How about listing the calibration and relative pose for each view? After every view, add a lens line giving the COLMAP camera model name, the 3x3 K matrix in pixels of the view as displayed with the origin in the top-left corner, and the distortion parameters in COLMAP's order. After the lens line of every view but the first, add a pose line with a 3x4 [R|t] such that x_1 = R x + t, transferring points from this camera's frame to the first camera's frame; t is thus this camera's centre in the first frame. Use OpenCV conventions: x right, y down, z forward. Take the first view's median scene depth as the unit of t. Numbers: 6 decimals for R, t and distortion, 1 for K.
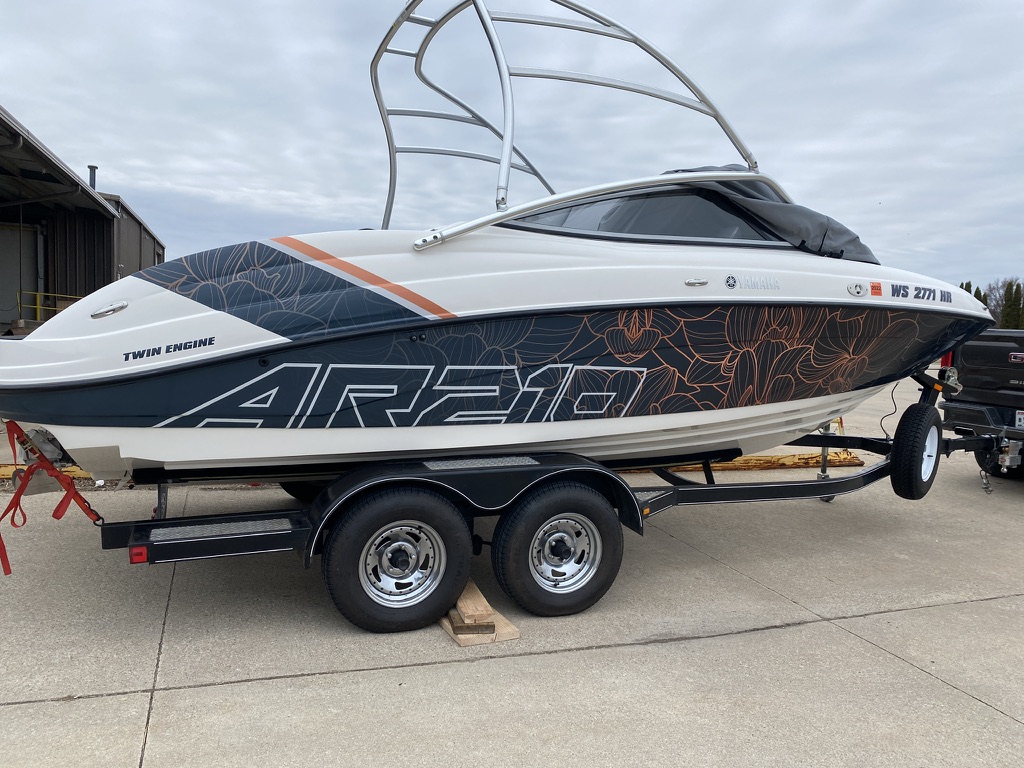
lens RADIAL K [[773.7, 0, 525.7], [0, 773.7, 390.2], [0, 0, 1]] dist [0.085134, -0.174628]
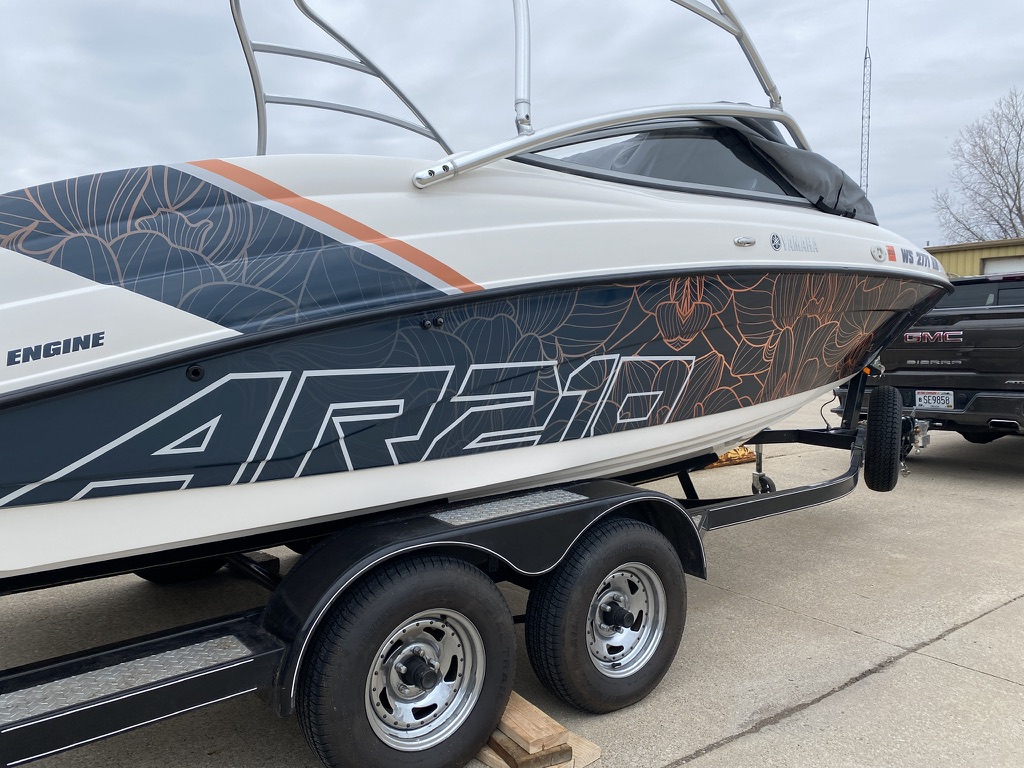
lens RADIAL K [[778.4, 0, 520.7], [0, 778.4, 385.8], [0, 0, 1]] dist [0.010343, 0.000901]
pose [[0.962344, -0.069691, 0.262748, -0.232132], [0.077700, 0.996772, -0.020201, 0.002892], [-0.260492, 0.039856, 0.964653, 0.350443]]
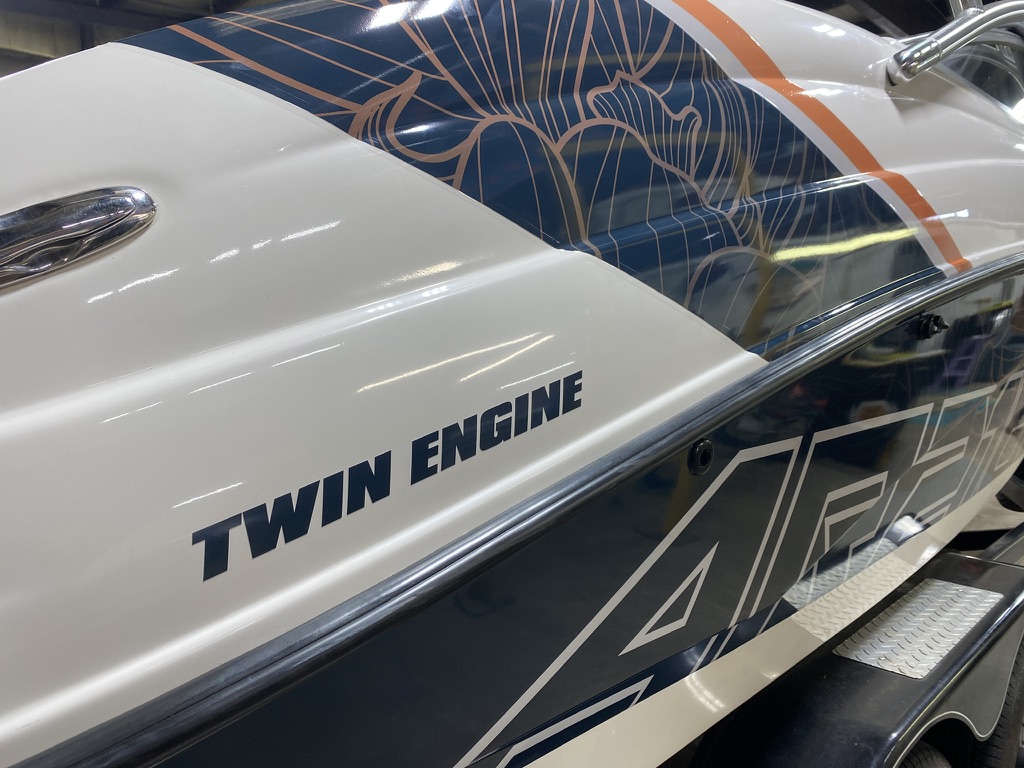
lens RADIAL K [[782.0, 0, 505.9], [0, 782.0, 378.3], [0, 0, 1]] dist [0.016786, 0.004512]
pose [[0.920505, -0.082954, 0.381822, -0.437904], [0.090677, 0.995878, -0.002243, -0.059440], [-0.380062, 0.036687, 0.924233, 0.716066]]
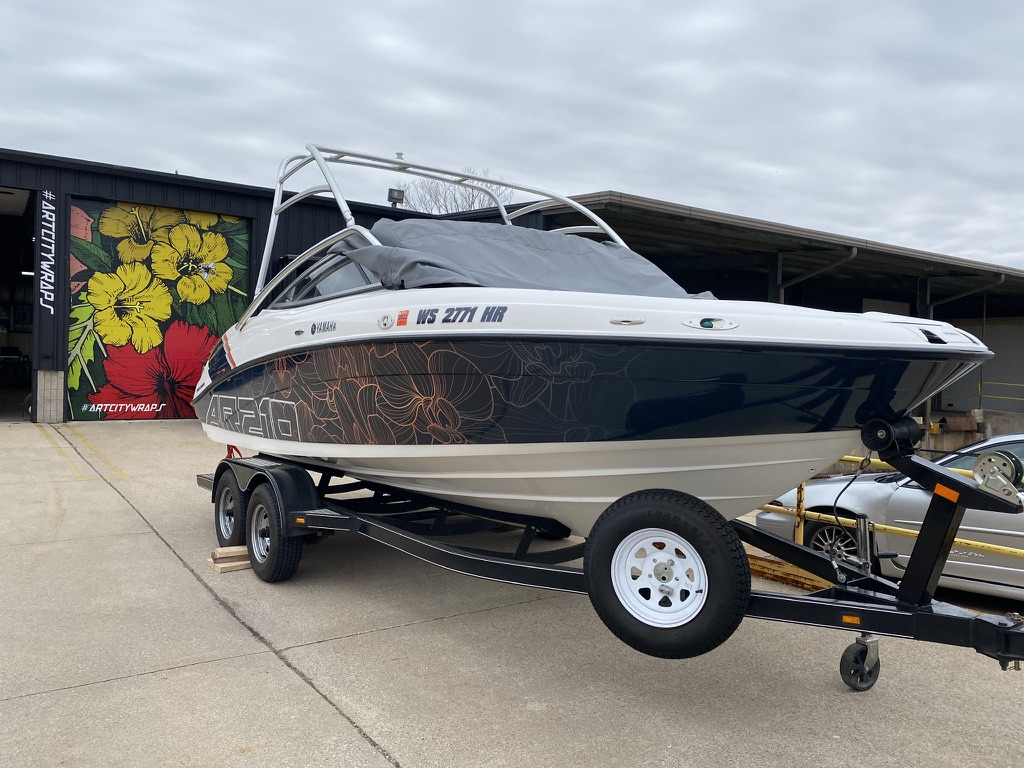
lens RADIAL K [[782.0, 0, 505.9], [0, 782.0, 378.3], [0, 0, 1]] dist [0.016786, 0.004512]
pose [[0.225349, -0.035431, -0.973634, 1.654198], [-0.102241, 0.992961, -0.059798, -0.029663], [0.968899, 0.113021, 0.220140, 1.168956]]
